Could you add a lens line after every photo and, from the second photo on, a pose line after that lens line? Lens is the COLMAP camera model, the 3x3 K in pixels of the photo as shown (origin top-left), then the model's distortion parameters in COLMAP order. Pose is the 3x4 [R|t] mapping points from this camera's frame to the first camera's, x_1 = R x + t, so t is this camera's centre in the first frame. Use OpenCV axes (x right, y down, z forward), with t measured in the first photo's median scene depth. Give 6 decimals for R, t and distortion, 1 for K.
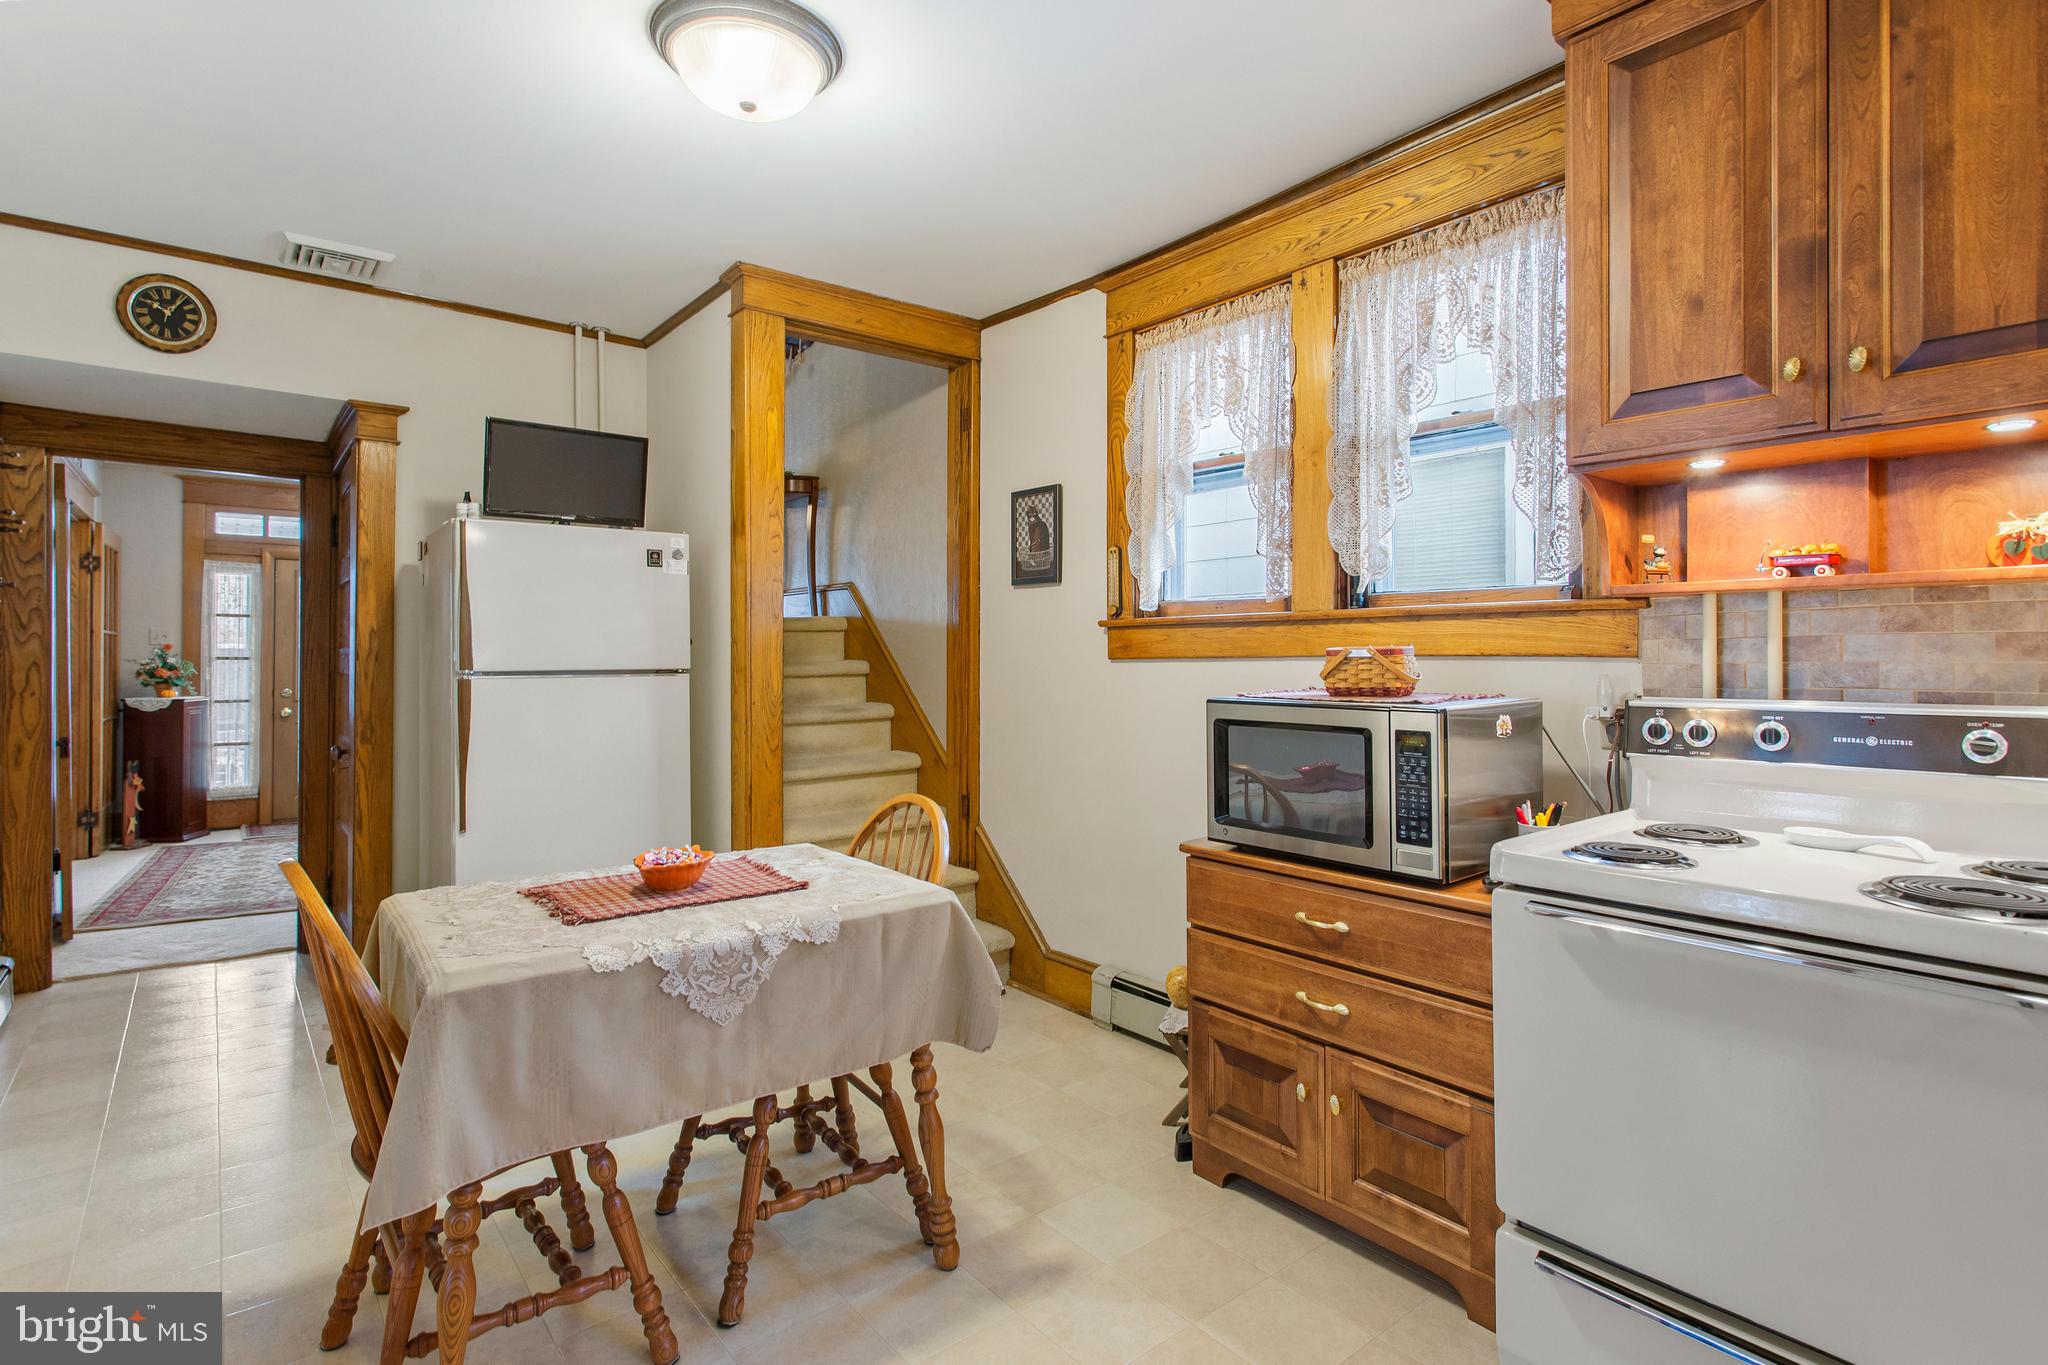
lens RADIAL K [[995.5, 0, 1001.1], [0, 995.5, 656.7], [0, 0, 1]] dist [0.012650, 0.000208]
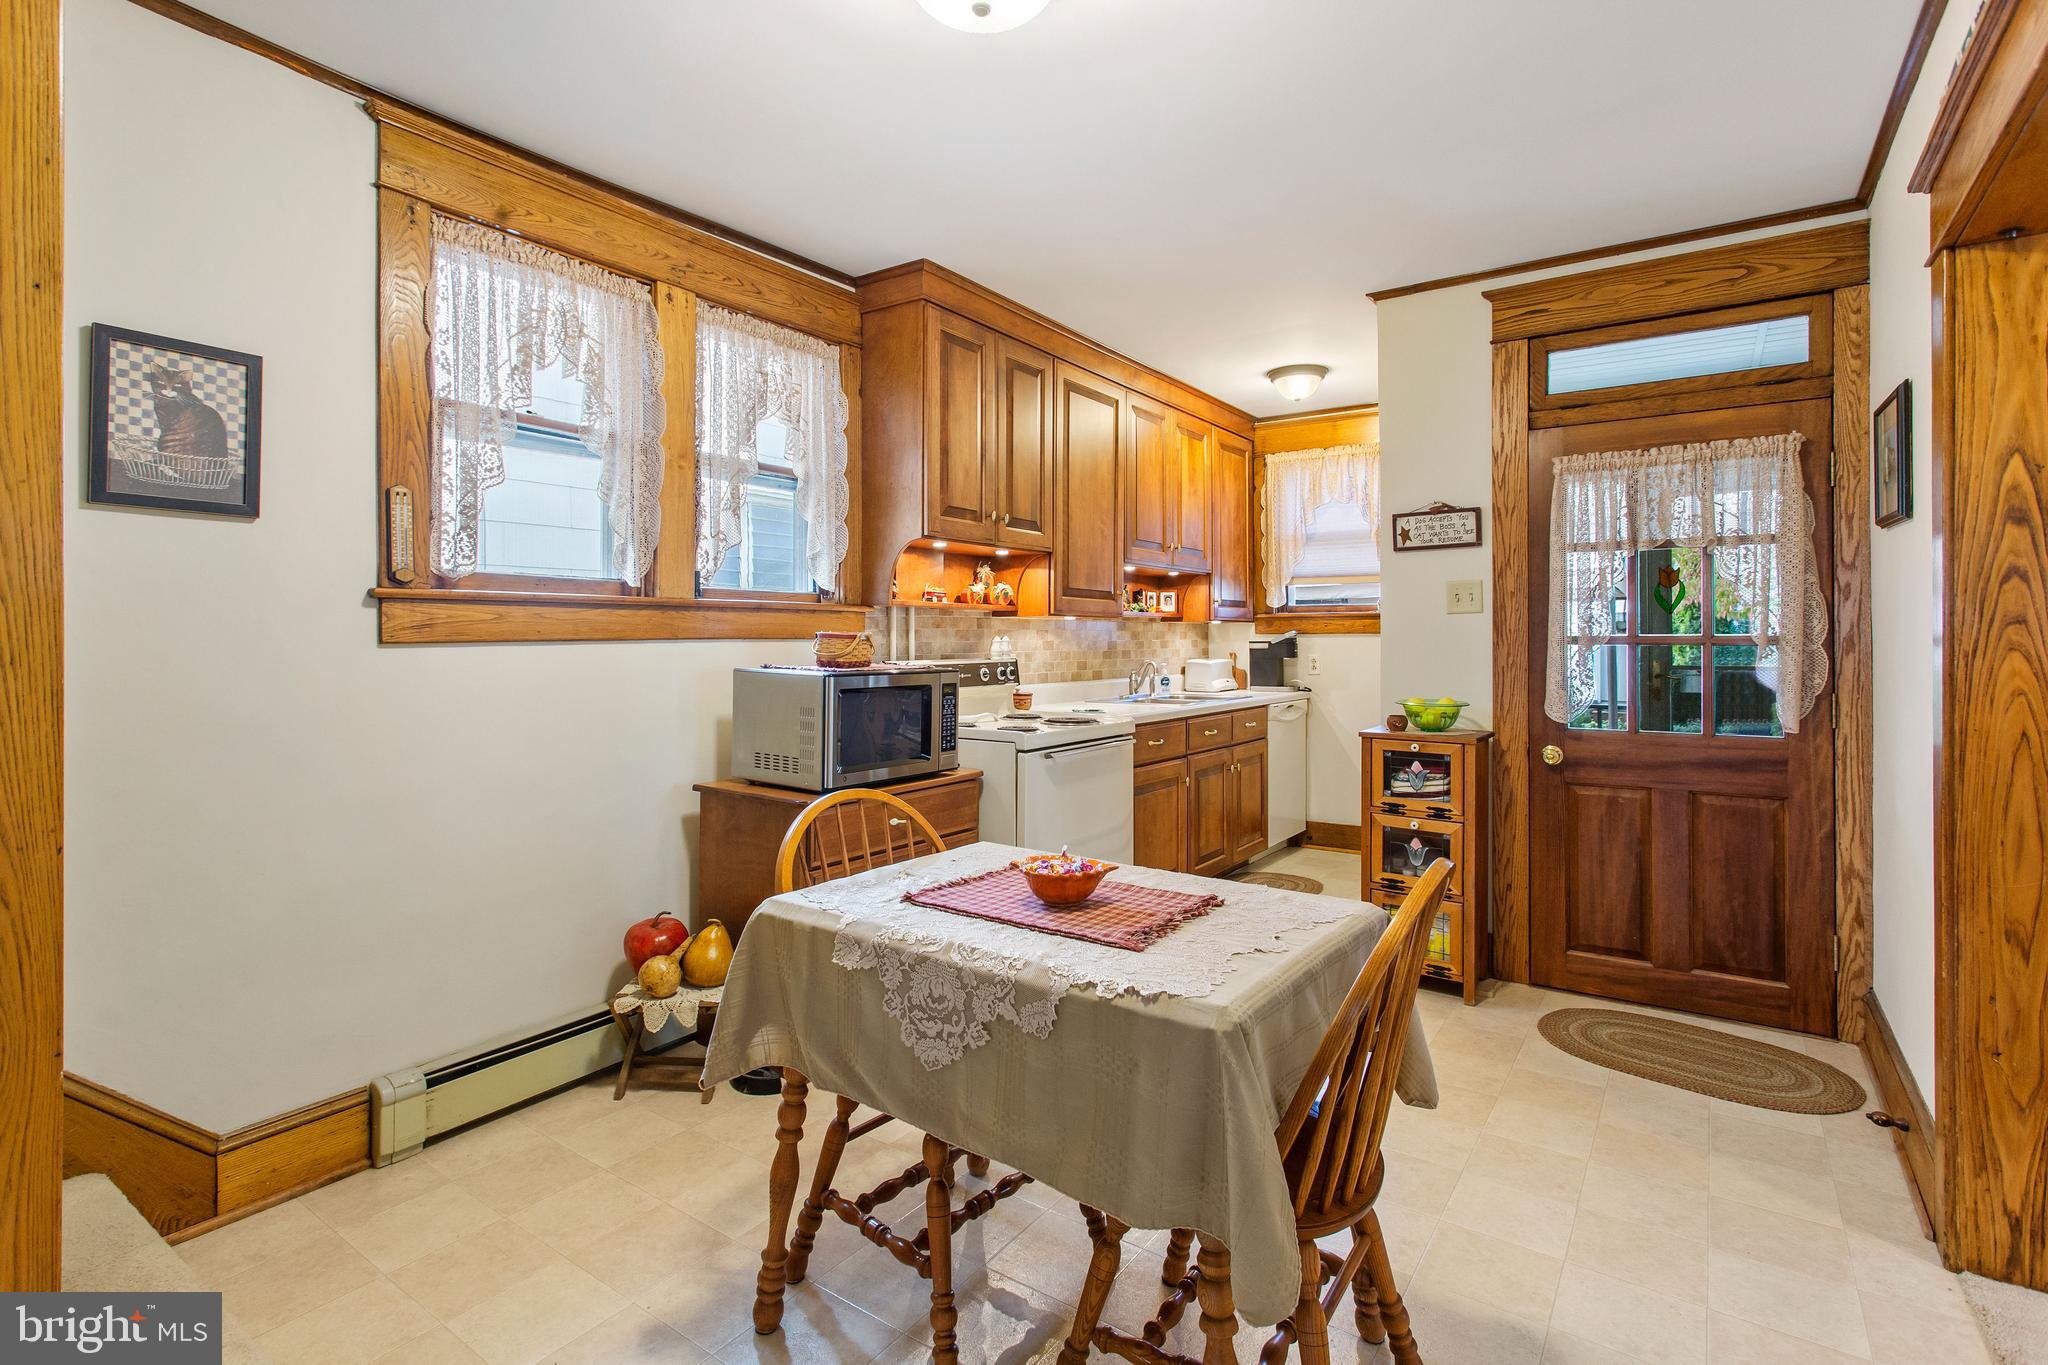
lens RADIAL K [[995.5, 0, 1024.2], [0, 995.5, 655.3], [0, 0, 1]] dist [0.012650, 0.000208]
pose [[-0.283779, -0.013154, 0.958800, -0.352083], [0.004701, 0.999875, 0.015109, 0.001067], [-0.958878, 0.008796, -0.283682, 0.384455]]
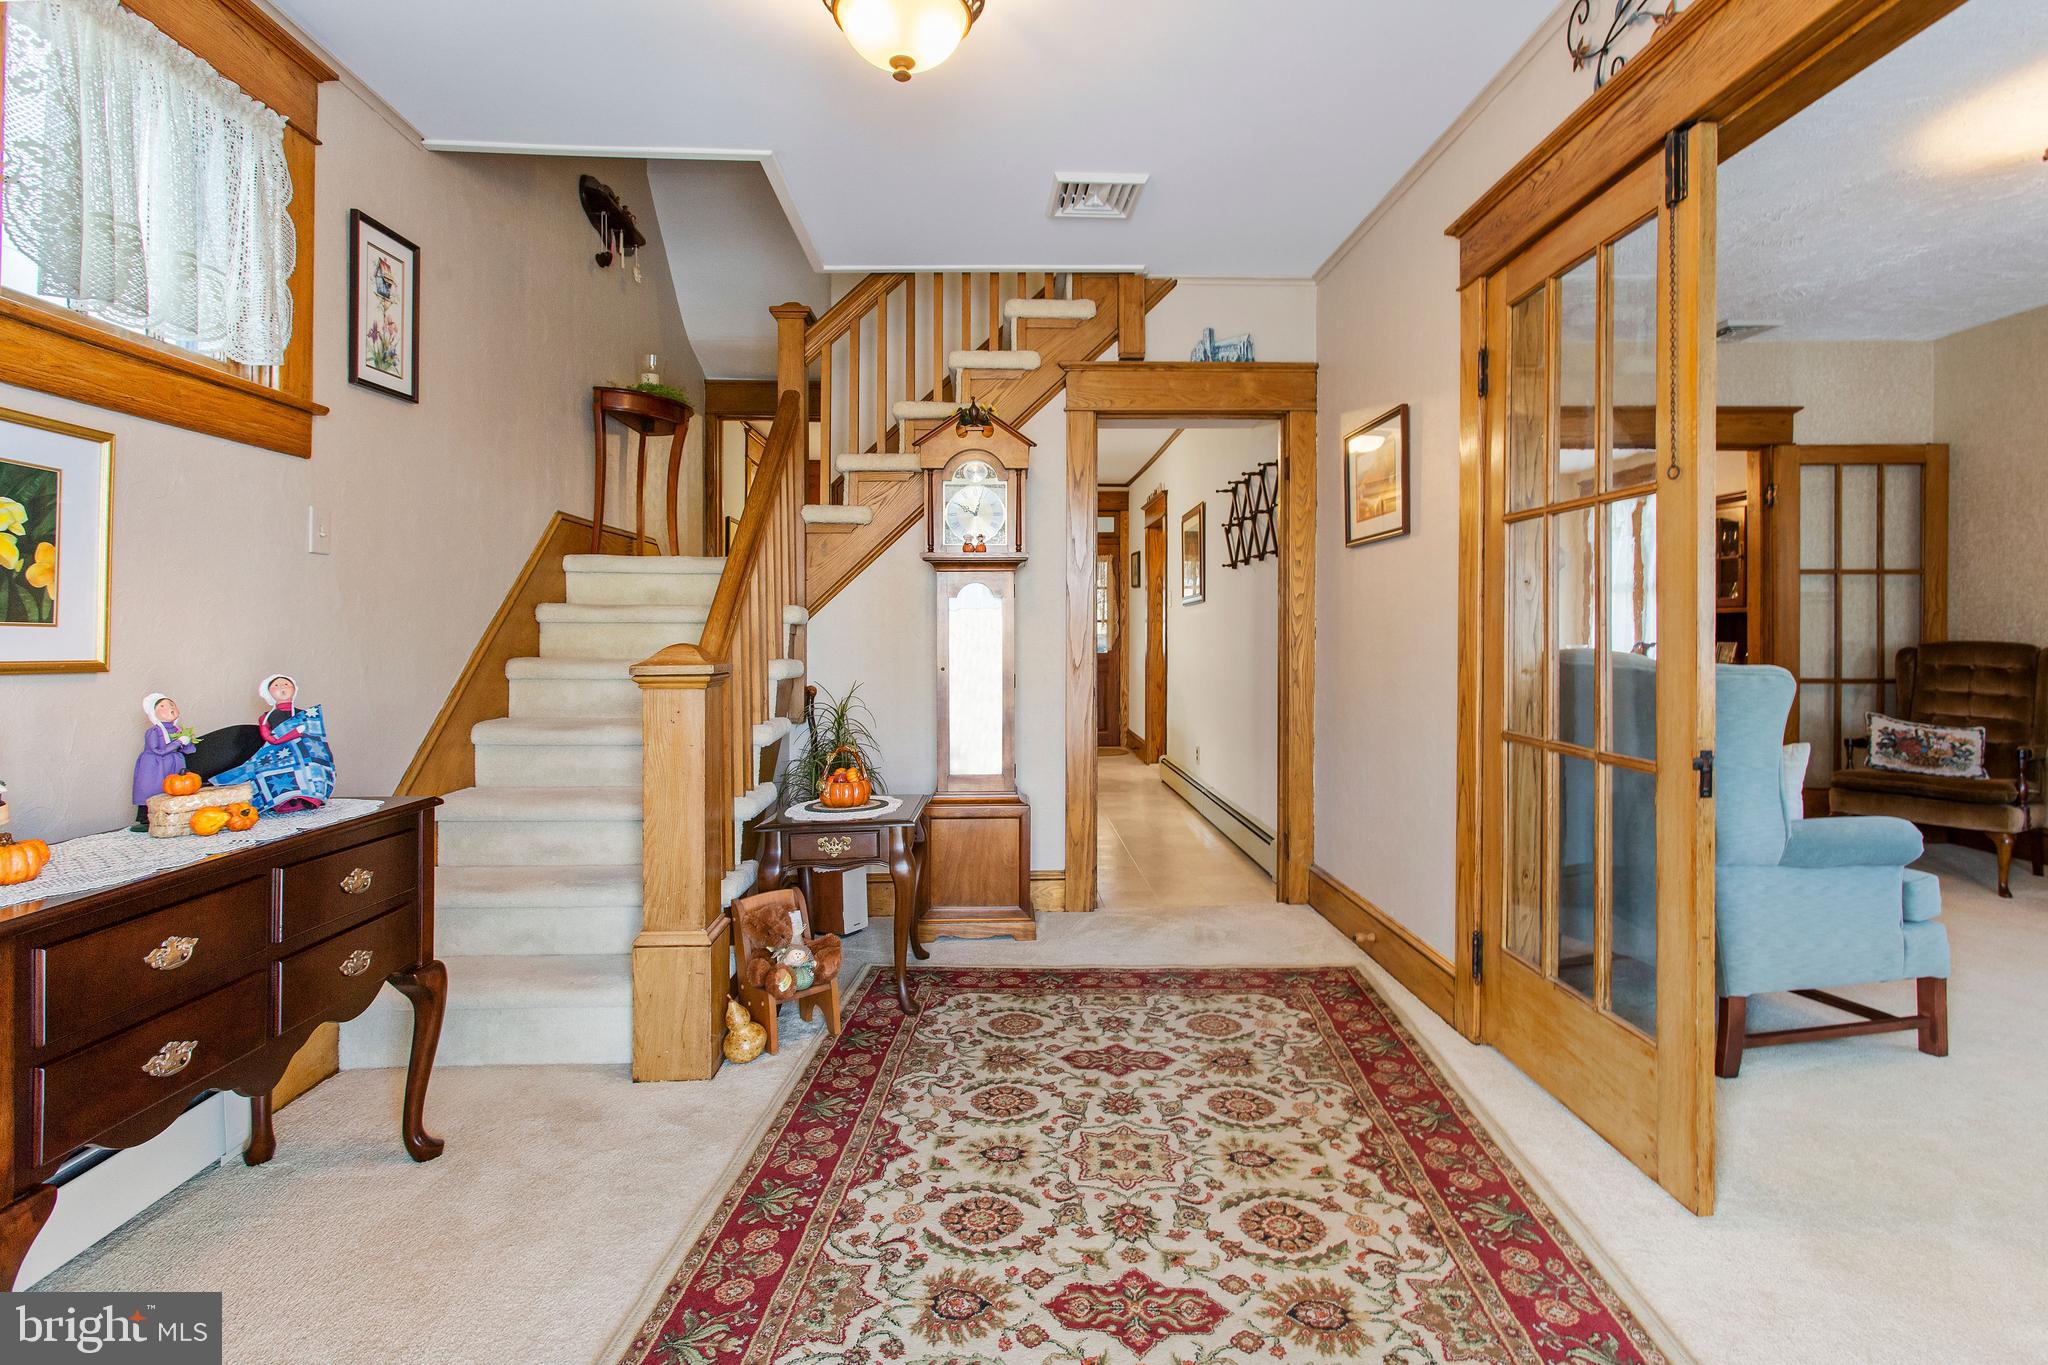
lens RADIAL K [[995.5, 0, 1075.8], [0, 995.5, 626.7], [0, 0, 1]] dist [0.012650, 0.000208]
pose [[-0.828565, 0.009911, 0.559805, -0.784552], [0.006962, 0.999948, -0.007398, 0.018123], [-0.559850, -0.002232, -0.828591, 1.162690]]
